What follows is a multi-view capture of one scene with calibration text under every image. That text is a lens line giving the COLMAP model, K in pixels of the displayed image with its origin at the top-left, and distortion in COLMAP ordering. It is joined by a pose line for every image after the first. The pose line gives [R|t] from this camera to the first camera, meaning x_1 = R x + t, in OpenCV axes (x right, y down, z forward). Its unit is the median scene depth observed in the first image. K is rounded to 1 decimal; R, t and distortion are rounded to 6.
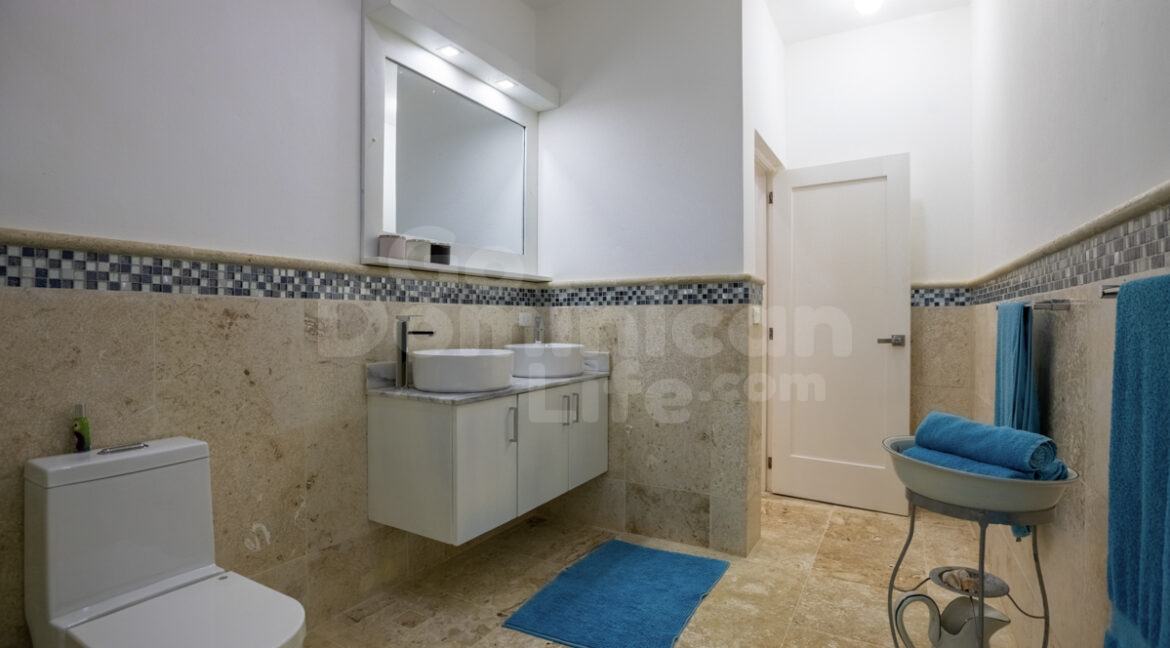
lens RADIAL K [[554.9, 0, 585.3], [0, 554.9, 325.1], [0, 0, 1]] dist [-0.005001, 0.000016]
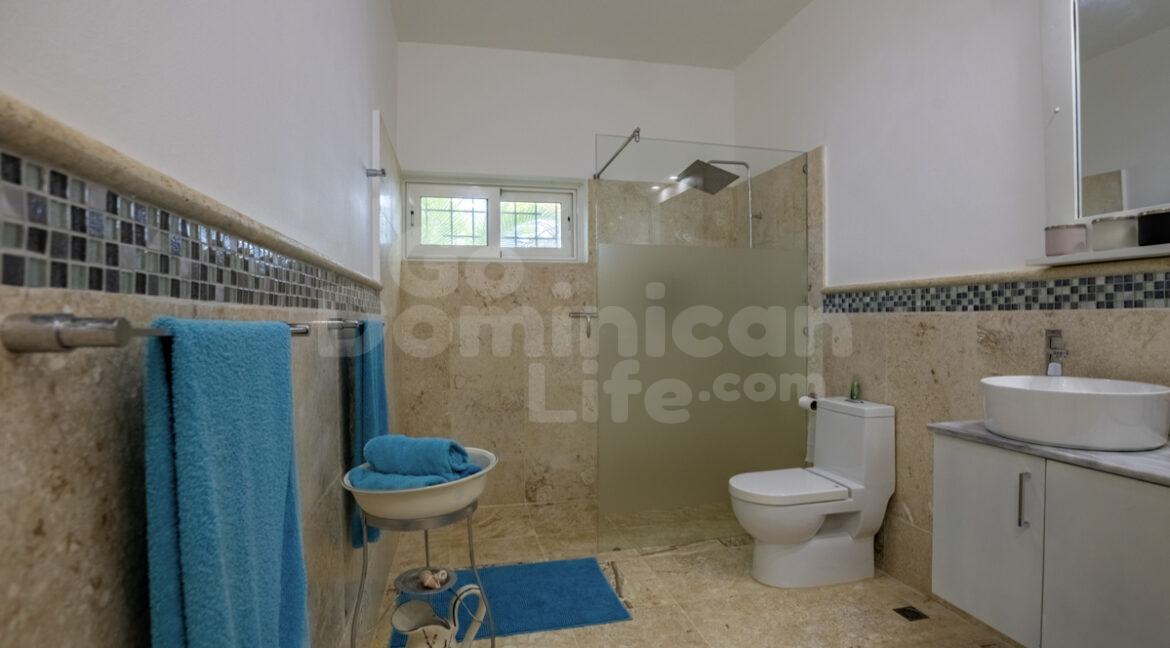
lens RADIAL K [[554.9, 0, 584.0], [0, 554.9, 322.8], [0, 0, 1]] dist [-0.005001, 0.000016]
pose [[-0.719172, 0.010259, -0.694756, 0.805129], [0.002704, 0.999925, 0.011966, -0.042564], [0.694827, 0.006727, -0.719146, 1.295119]]
